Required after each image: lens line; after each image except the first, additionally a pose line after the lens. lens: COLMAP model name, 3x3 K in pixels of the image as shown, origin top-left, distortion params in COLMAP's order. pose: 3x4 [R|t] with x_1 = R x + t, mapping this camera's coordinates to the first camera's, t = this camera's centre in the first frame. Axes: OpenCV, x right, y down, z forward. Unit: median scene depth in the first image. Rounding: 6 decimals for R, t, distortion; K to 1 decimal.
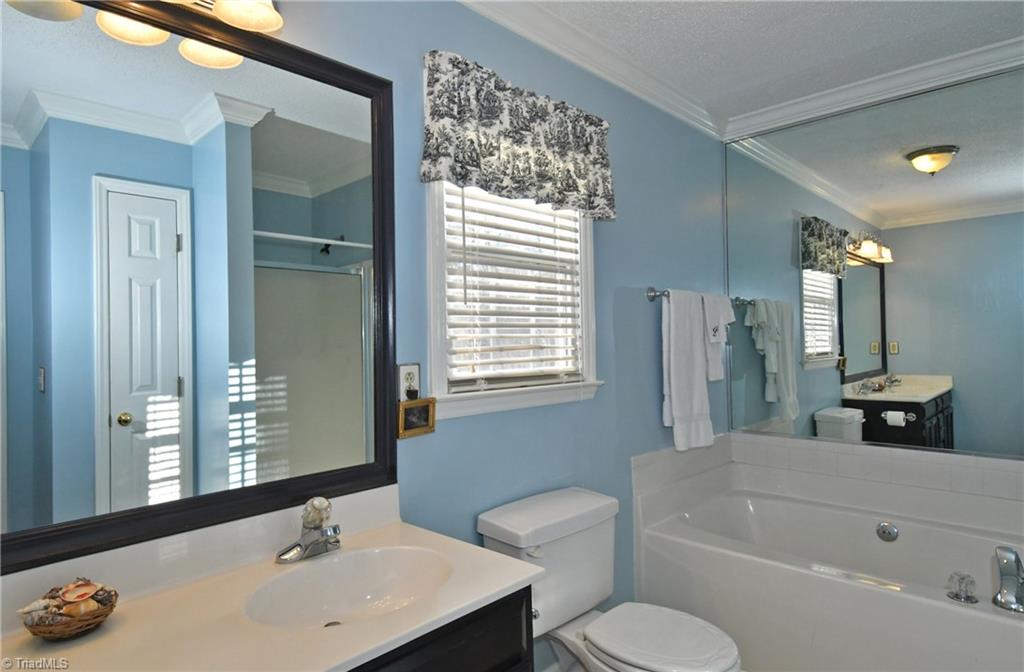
lens RADIAL K [[589.2, 0, 512.0], [0, 589.2, 336.0], [0, 0, 1]] dist [0.000135, 0.000231]
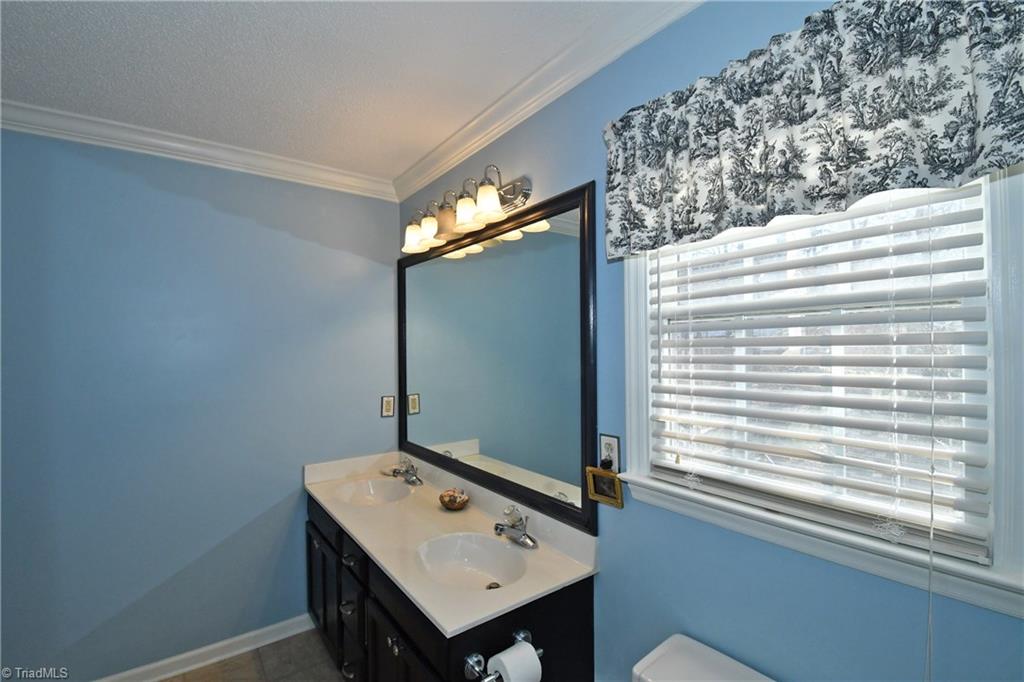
lens RADIAL K [[451.9, 0, 513.8], [0, 451.9, 362.7], [0, 0, 1]] dist [-0.001639, -0.000190]
pose [[-0.162169, 0.040480, -0.985932, 0.610130], [0.015198, 0.999142, 0.038523, -0.110733], [0.986646, -0.008737, -0.162645, 0.891521]]
